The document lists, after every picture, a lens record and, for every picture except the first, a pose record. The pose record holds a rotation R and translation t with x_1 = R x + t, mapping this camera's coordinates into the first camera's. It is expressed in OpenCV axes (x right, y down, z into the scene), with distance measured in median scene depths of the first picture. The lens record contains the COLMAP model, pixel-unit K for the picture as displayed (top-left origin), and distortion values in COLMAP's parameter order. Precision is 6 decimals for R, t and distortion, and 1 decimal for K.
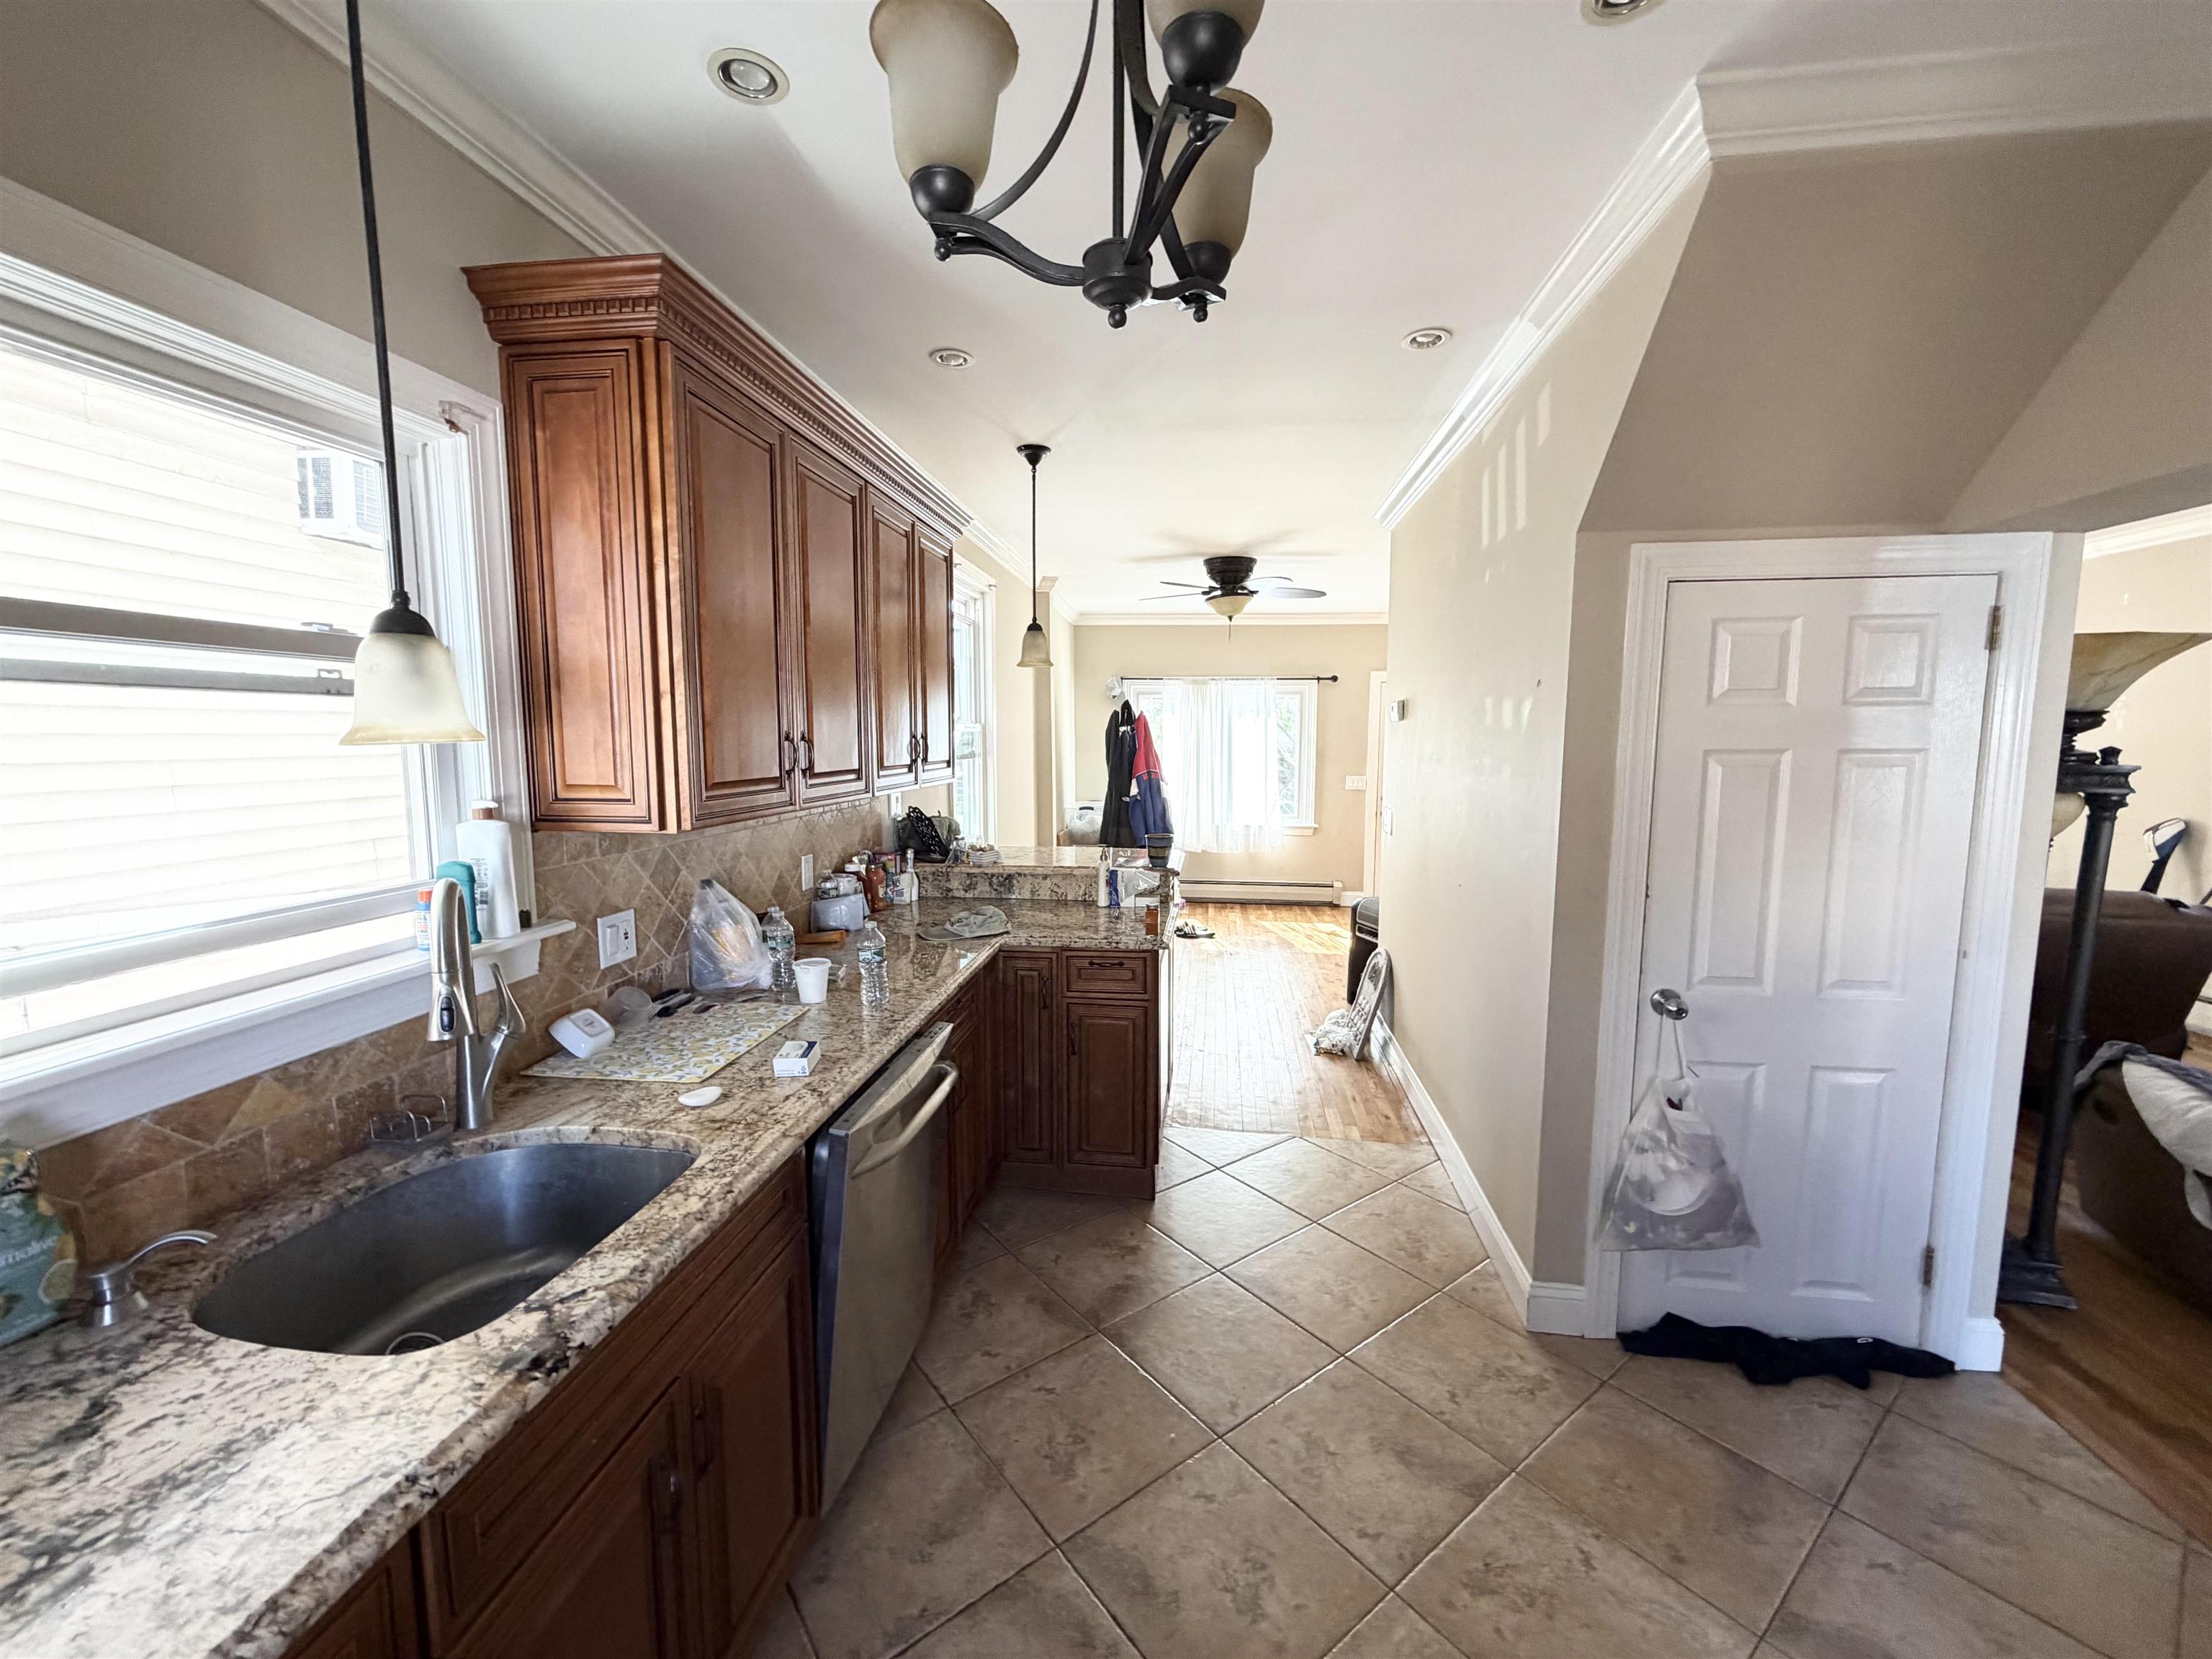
lens RADIAL K [[884.8, 0, 1107.5], [0, 884.8, 813.7], [0, 0, 1]] dist [0.000207, -0.000055]
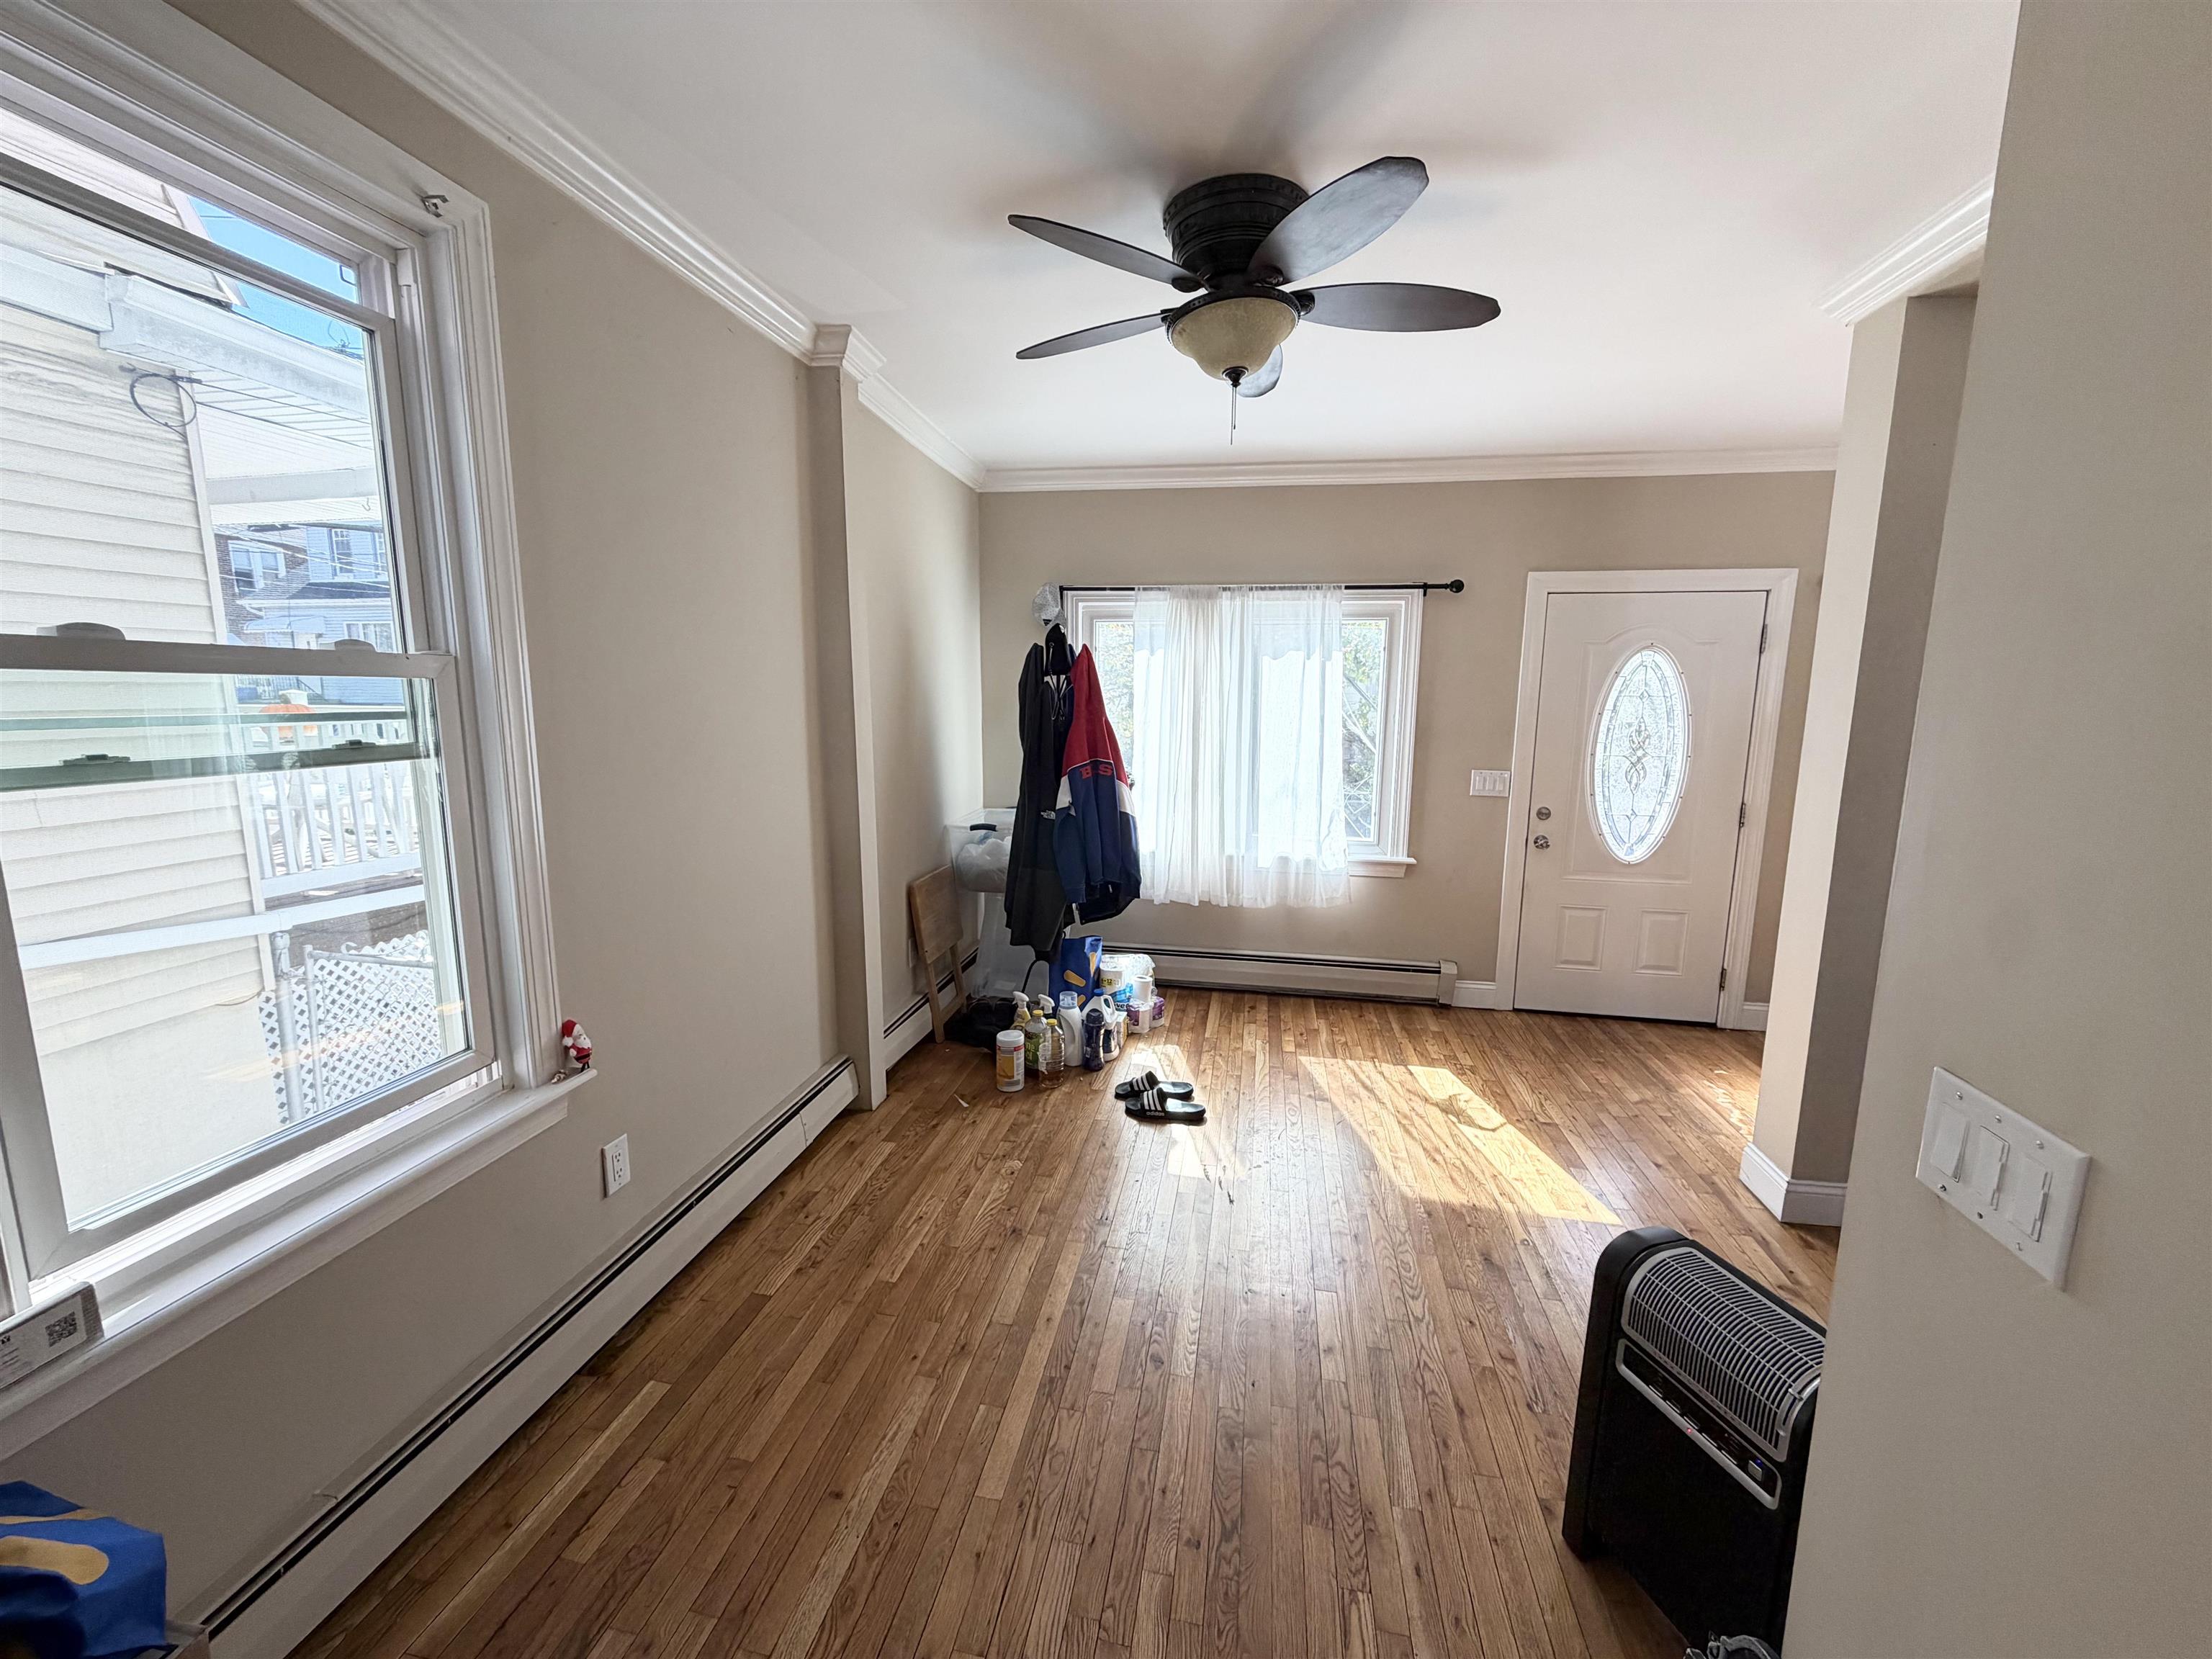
lens RADIAL K [[884.8, 0, 1096.0], [0, 884.8, 832.0], [0, 0, 1]] dist [0.000207, -0.000055]
pose [[0.997914, 0.014730, -0.062860, 0.079753], [-0.010931, 0.998117, 0.060349, -0.036905], [0.063630, -0.059536, 0.996196, 0.470183]]
